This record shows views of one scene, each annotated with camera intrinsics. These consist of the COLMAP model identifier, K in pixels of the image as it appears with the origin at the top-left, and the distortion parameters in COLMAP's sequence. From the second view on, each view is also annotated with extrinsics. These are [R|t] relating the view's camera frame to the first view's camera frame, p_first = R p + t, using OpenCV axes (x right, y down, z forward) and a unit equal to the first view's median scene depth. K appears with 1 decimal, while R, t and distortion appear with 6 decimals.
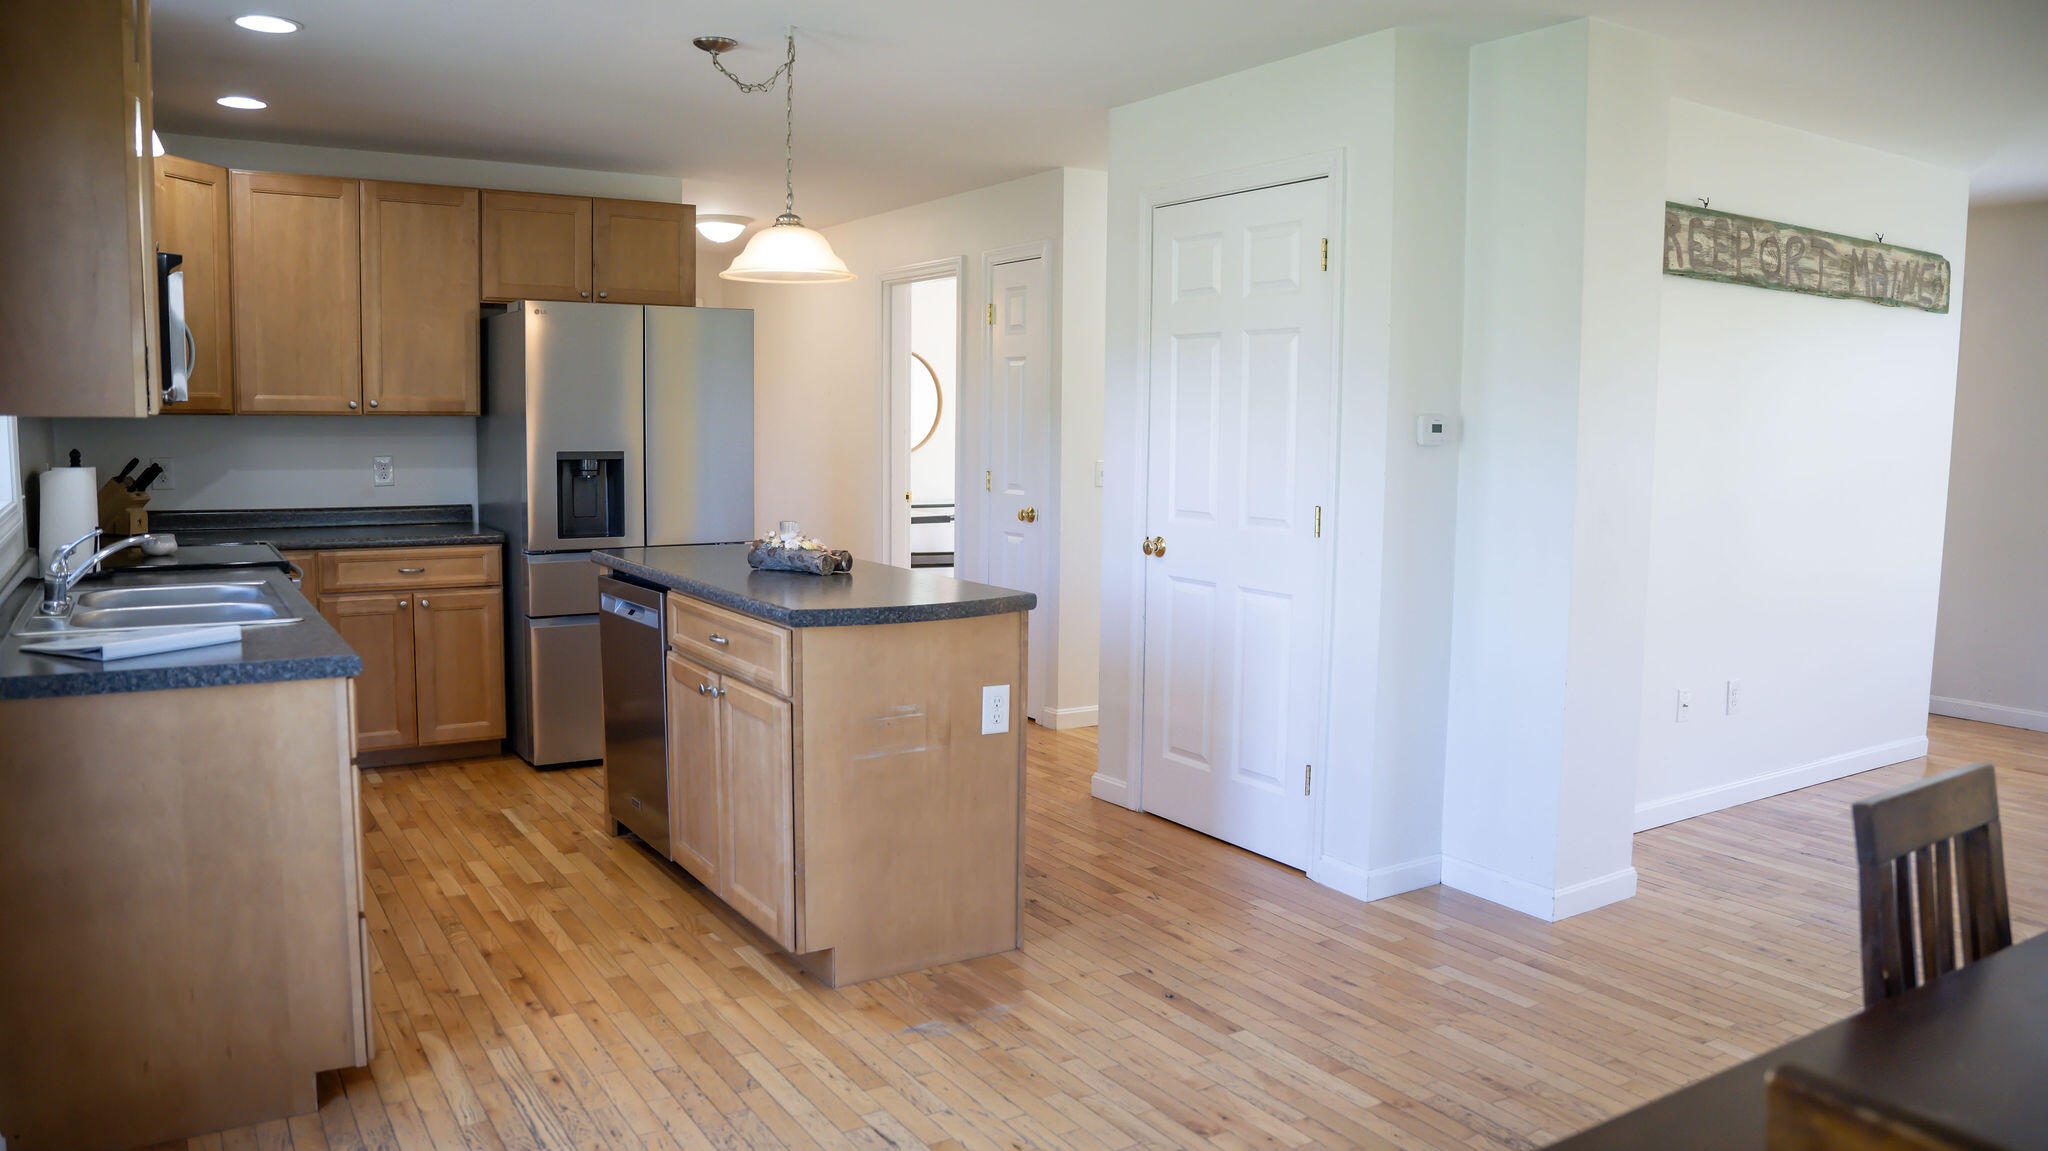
lens RADIAL K [[1412.1, 0, 1024.0], [0, 1412.1, 575.5], [0, 0, 1]] dist [-0.136945, 0.076034]
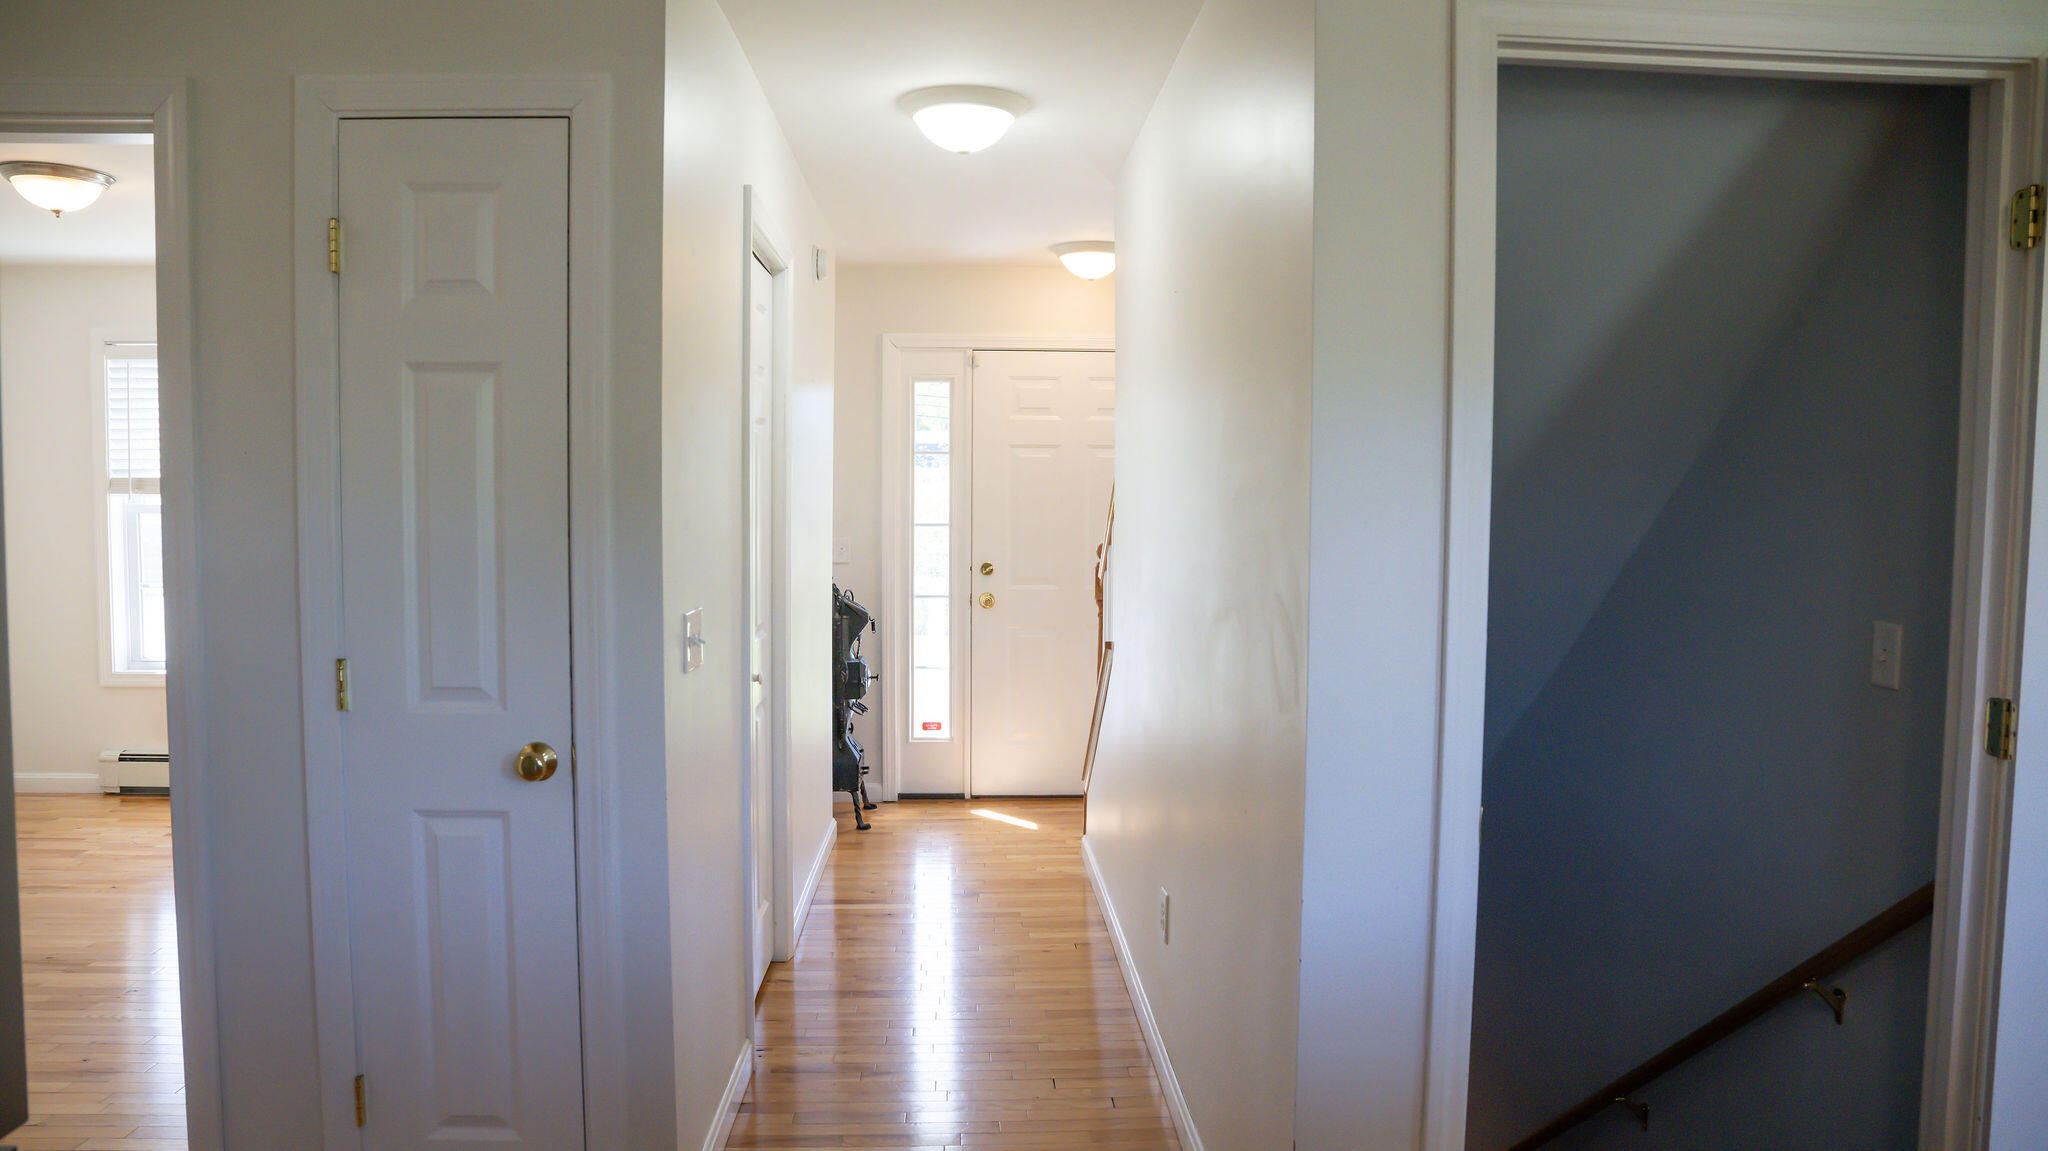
lens RADIAL K [[1412.1, 0, 1024.0], [0, 1412.1, 575.5], [0, 0, 1]] dist [-0.136945, 0.076034]
pose [[0.495150, -0.058021, 0.866868, -0.367504], [0.094068, 0.995482, 0.012899, -0.122638], [-0.863700, 0.075158, 0.498371, 0.957015]]
